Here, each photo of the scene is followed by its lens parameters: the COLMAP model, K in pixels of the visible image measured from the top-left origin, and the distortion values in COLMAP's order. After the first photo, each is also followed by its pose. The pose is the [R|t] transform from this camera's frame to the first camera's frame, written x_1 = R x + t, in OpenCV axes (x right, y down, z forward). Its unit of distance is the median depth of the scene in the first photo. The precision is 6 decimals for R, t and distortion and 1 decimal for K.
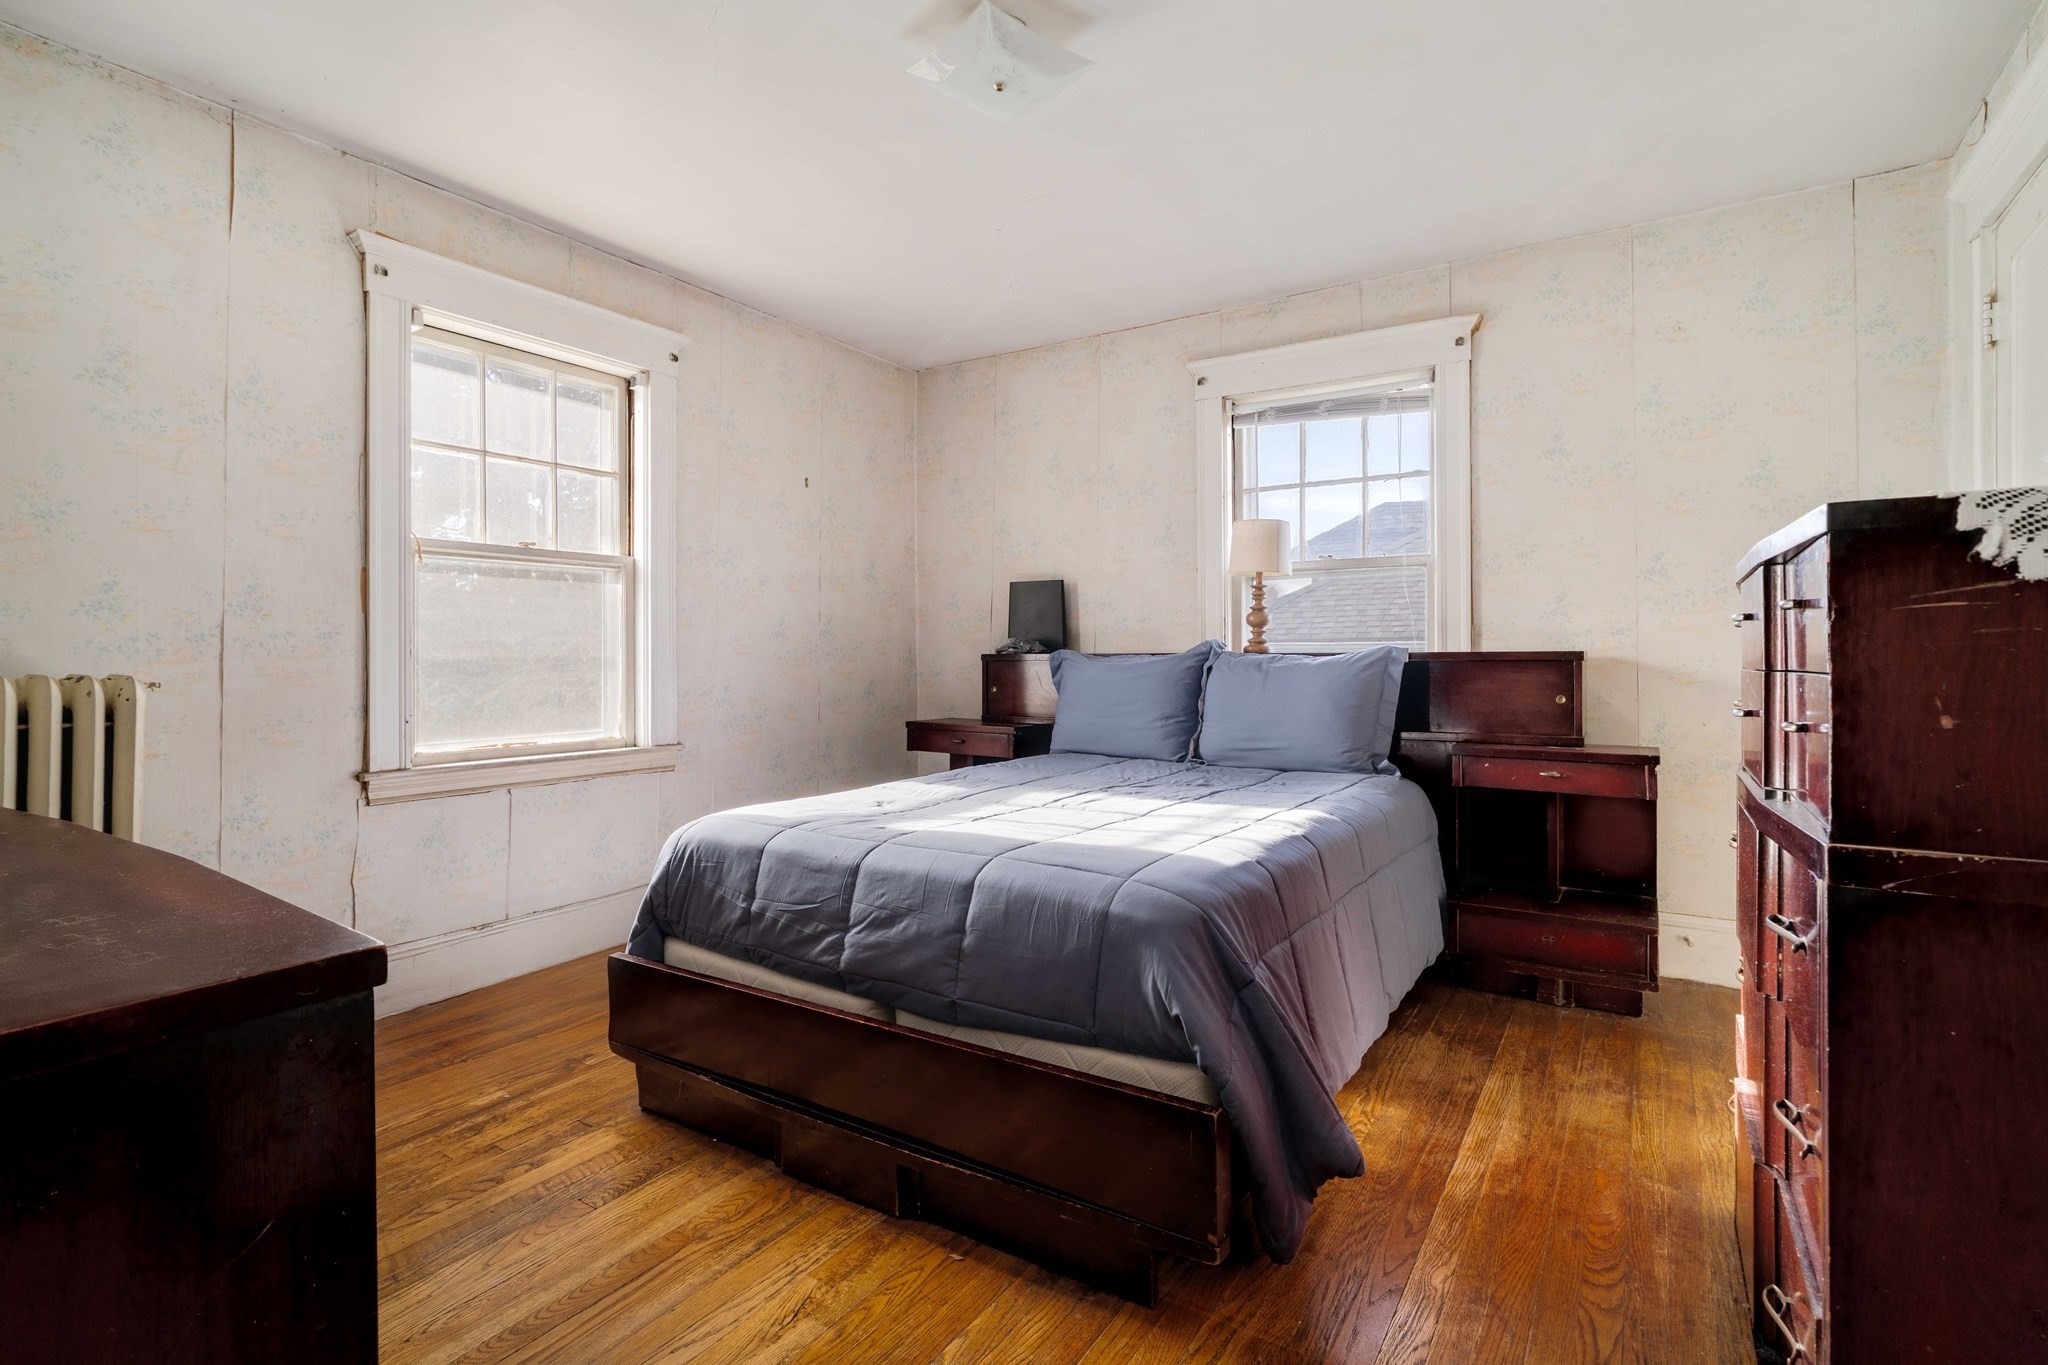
lens RADIAL K [[956.6, 0, 1021.1], [0, 956.6, 648.3], [0, 0, 1]] dist [-0.000361, -0.000024]
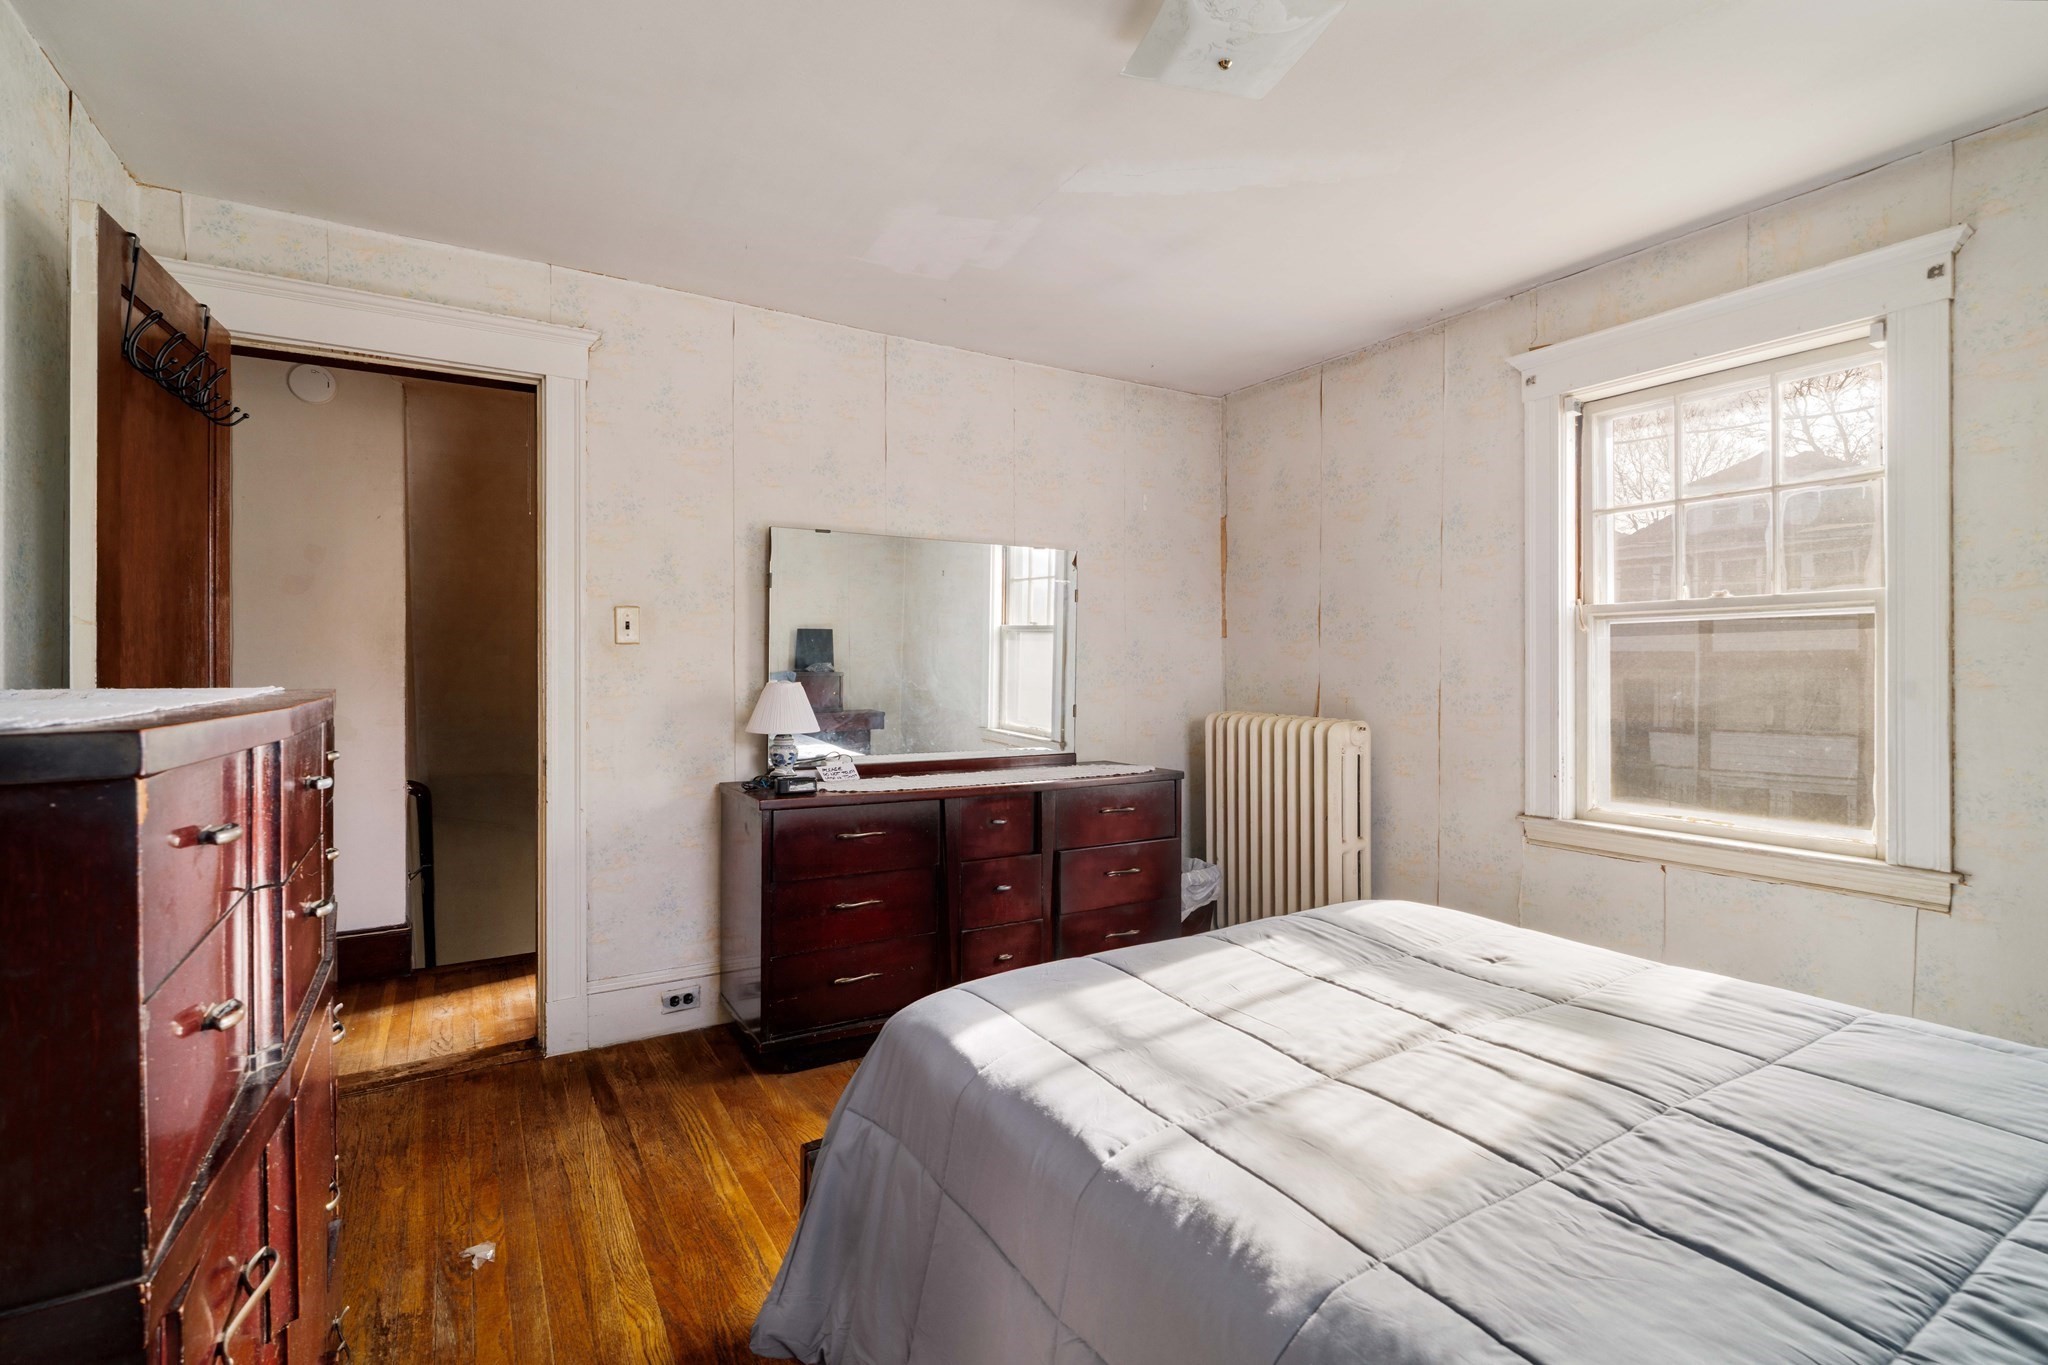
lens RADIAL K [[944.5, 0, 1025.2], [0, 944.5, 671.7], [0, 0, 1]] dist [-0.001822, -0.000330]
pose [[-0.435026, 0.005734, -0.900400, 0.557339], [0.005851, 0.999977, 0.003541, -0.047255], [0.900399, -0.003728, -0.435049, 0.845444]]
